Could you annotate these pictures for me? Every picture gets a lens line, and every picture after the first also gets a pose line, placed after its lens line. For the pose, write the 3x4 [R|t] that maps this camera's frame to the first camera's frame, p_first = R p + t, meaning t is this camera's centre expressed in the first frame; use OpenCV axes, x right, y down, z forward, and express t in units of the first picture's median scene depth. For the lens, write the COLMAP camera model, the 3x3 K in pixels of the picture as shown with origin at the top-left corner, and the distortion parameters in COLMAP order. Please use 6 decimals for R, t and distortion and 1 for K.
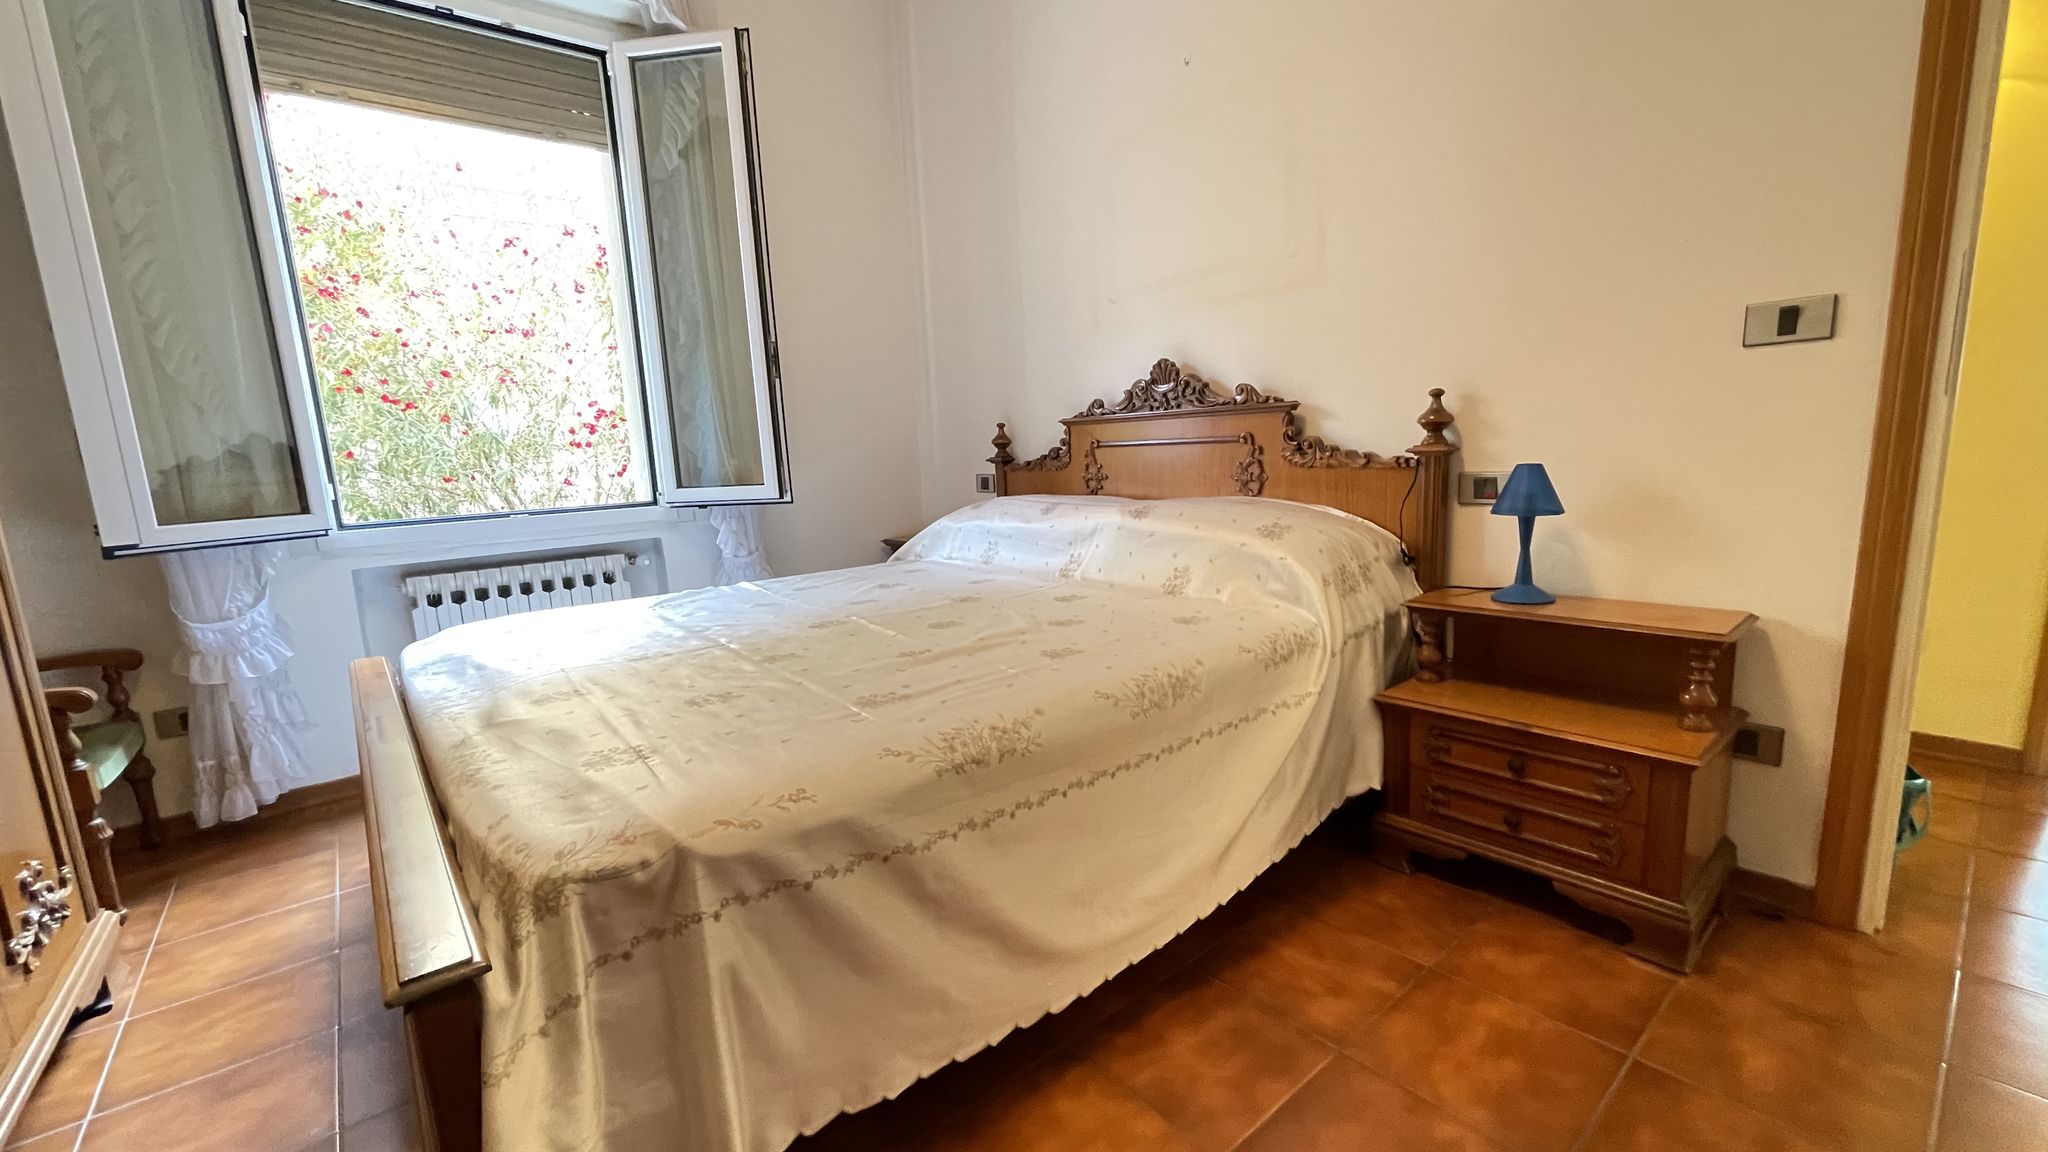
lens RADIAL K [[818.8, 0, 1015.7], [0, 818.8, 577.0], [0, 0, 1]] dist [0.002219, 0.000179]
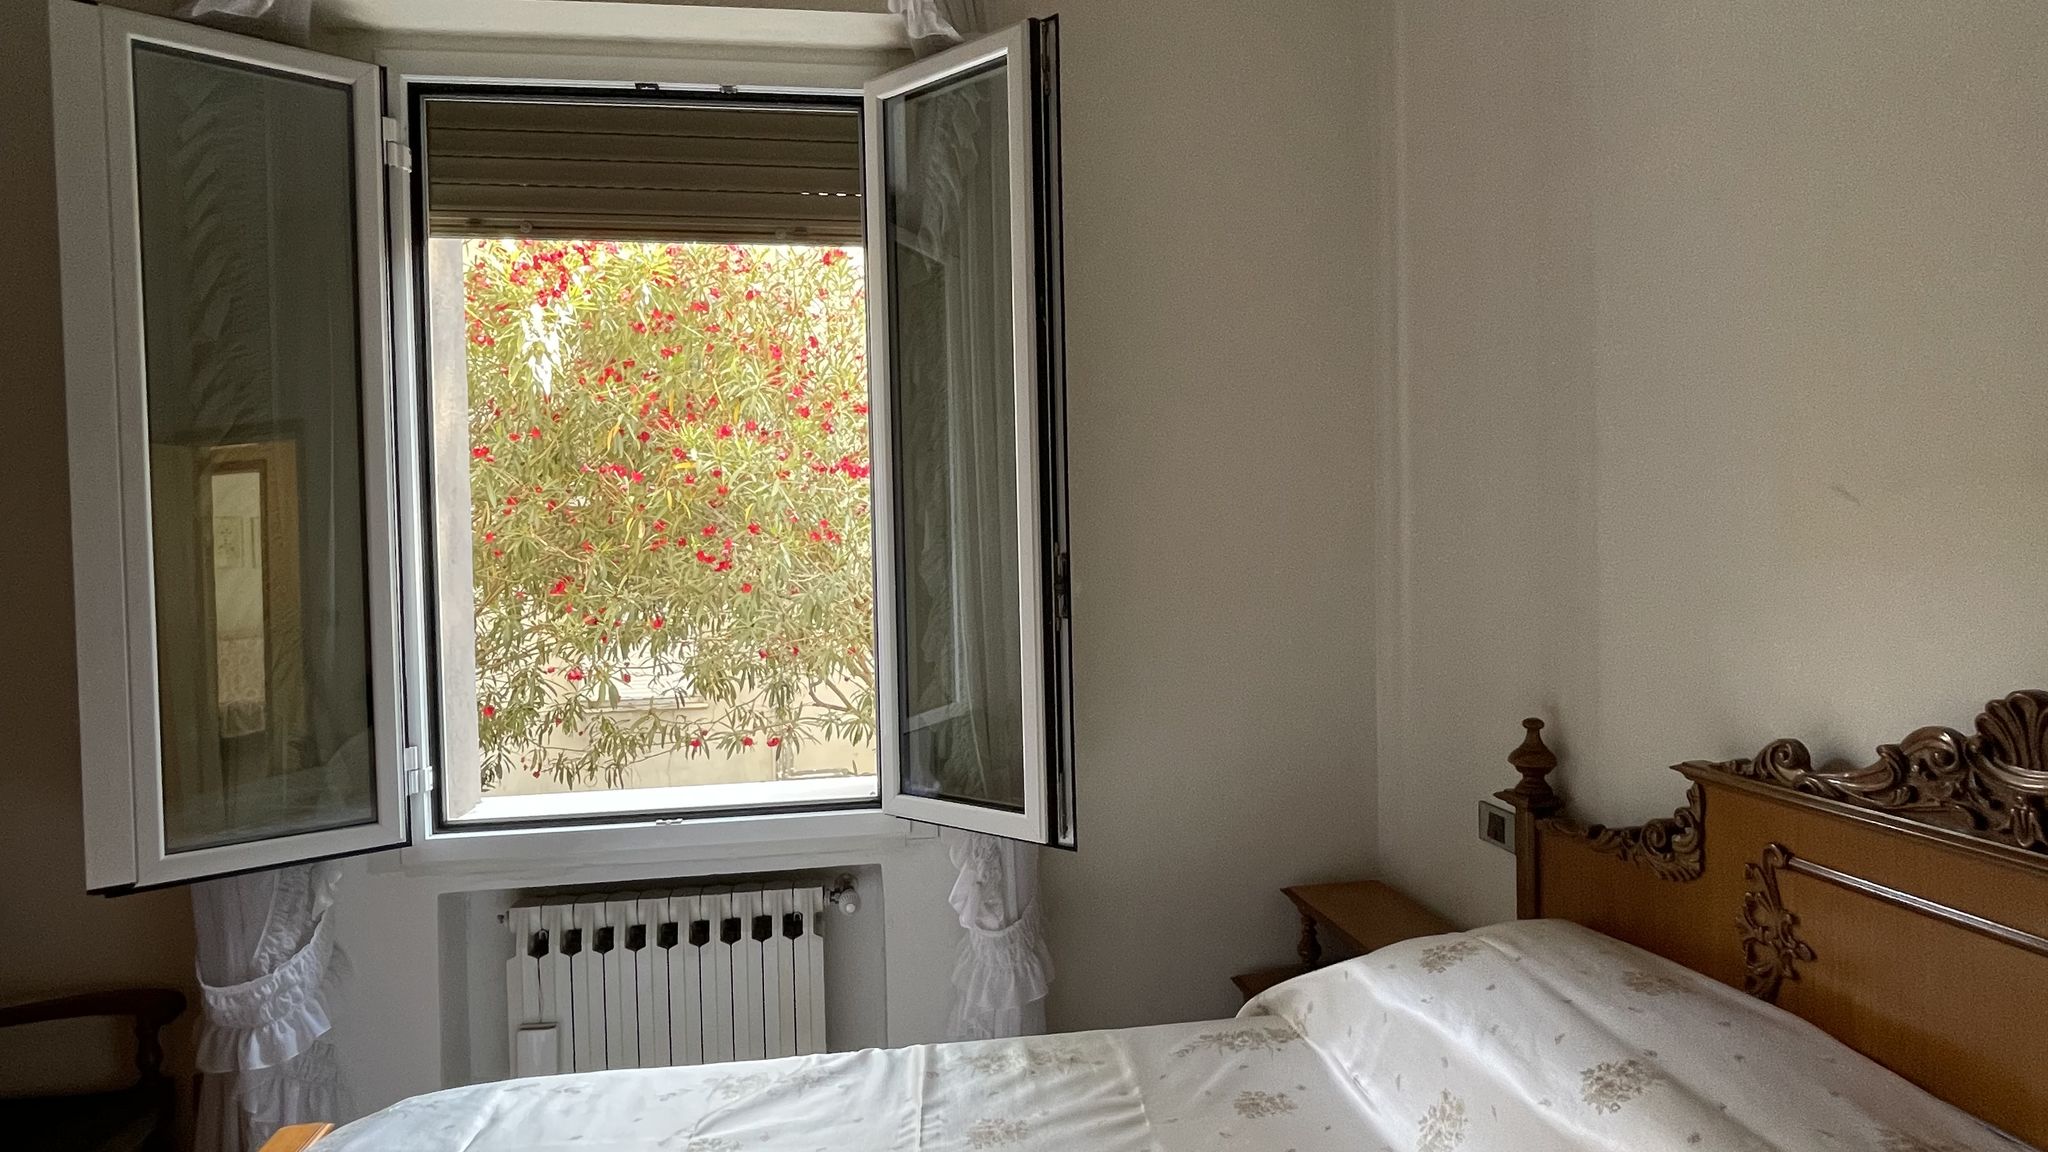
lens RADIAL K [[1120.4, 0, 993.3], [0, 1120.4, 578.0], [0, 0, 1]] dist [-0.007889, 0.001941]
pose [[0.857267, 0.039115, -0.513385, 0.061086], [-0.099287, 0.990954, -0.090292, -0.273488], [0.505209, 0.128377, 0.853395, 0.481198]]
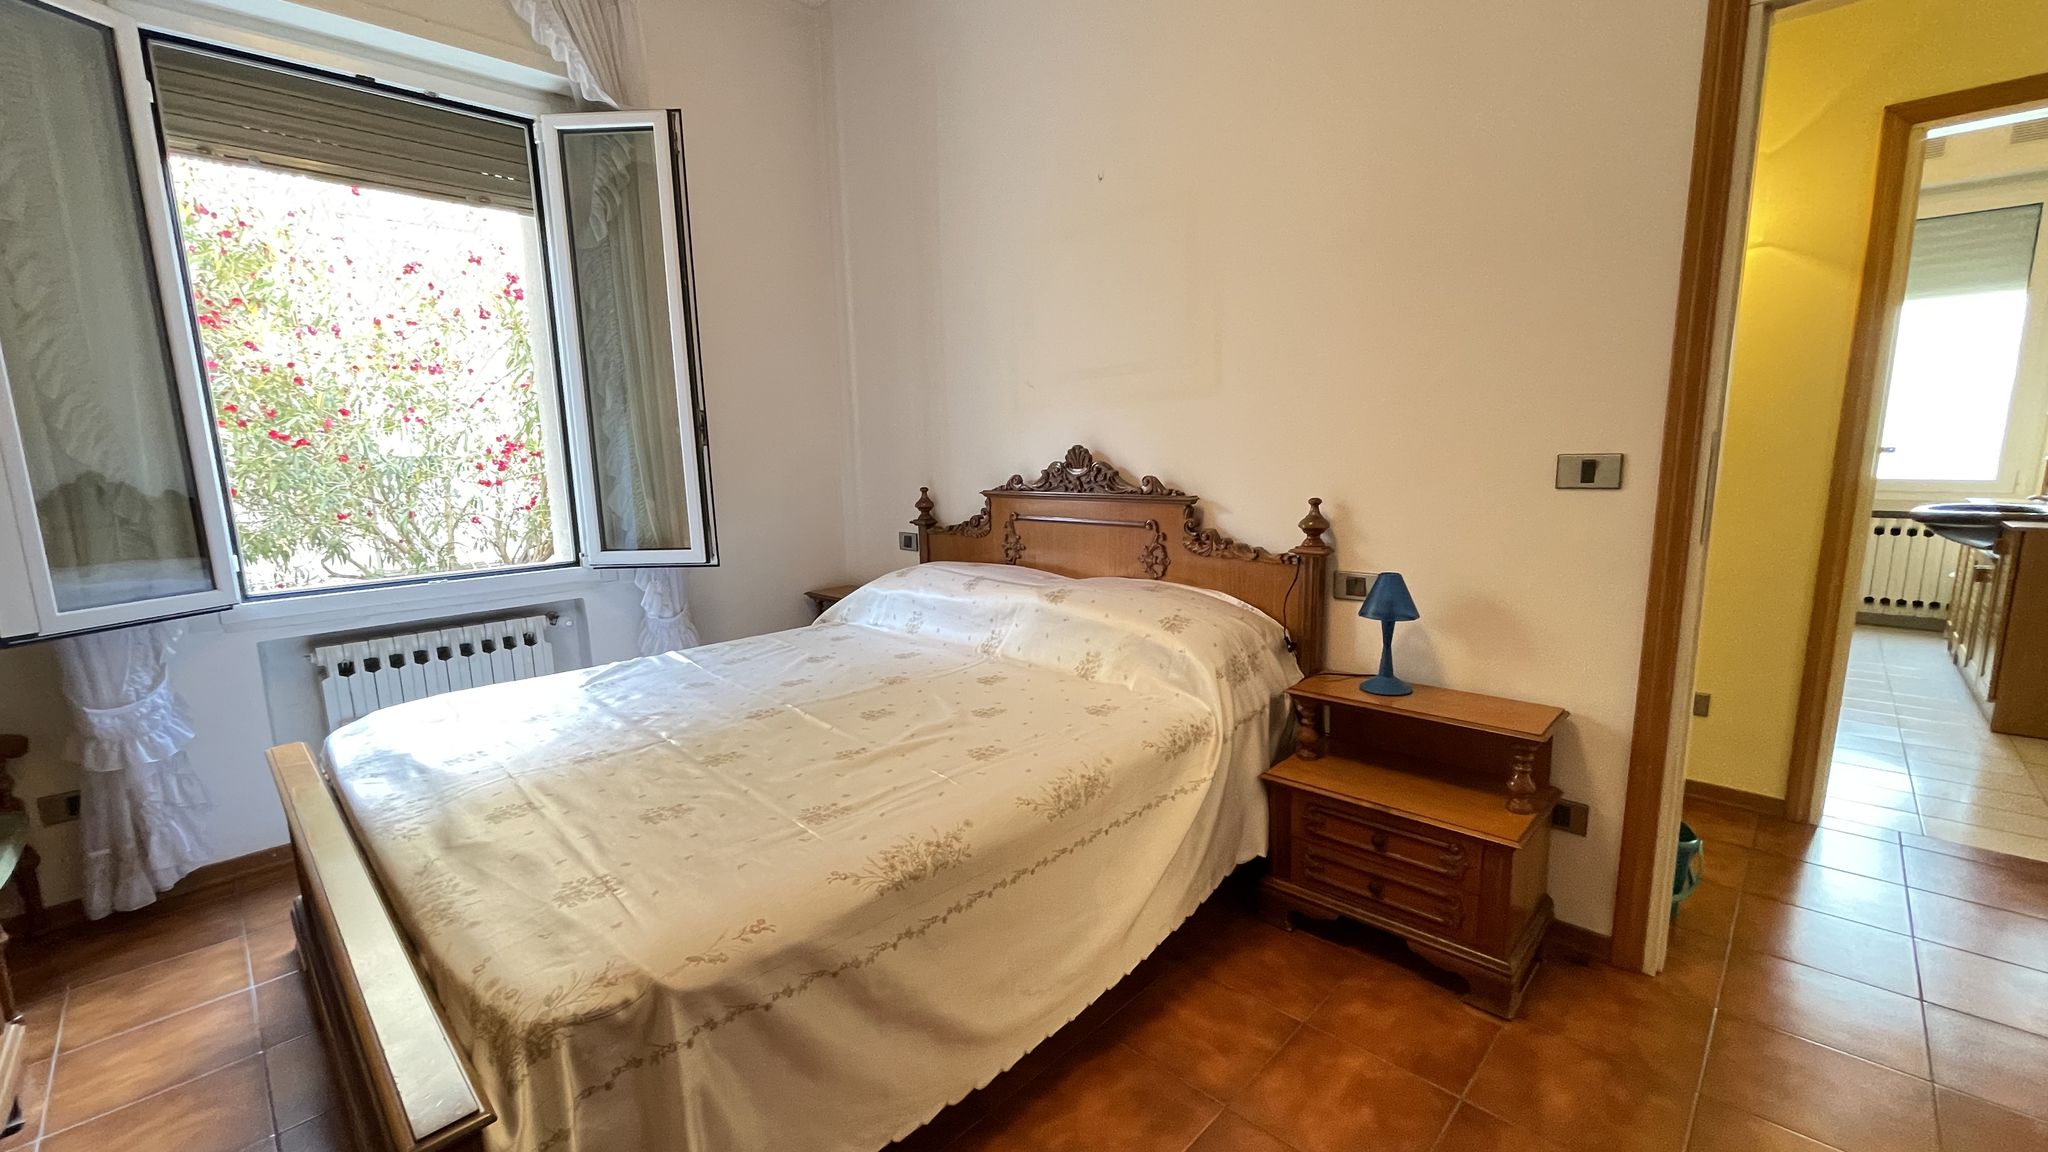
lens RADIAL K [[818.8, 0, 1012.9], [0, 818.8, 578.9], [0, 0, 1]] dist [0.002219, 0.000179]
pose [[0.994916, 0.005450, 0.100564, -0.014900], [-0.004554, 0.999948, -0.009139, -0.094531], [-0.100608, 0.008634, 0.994889, -0.077573]]
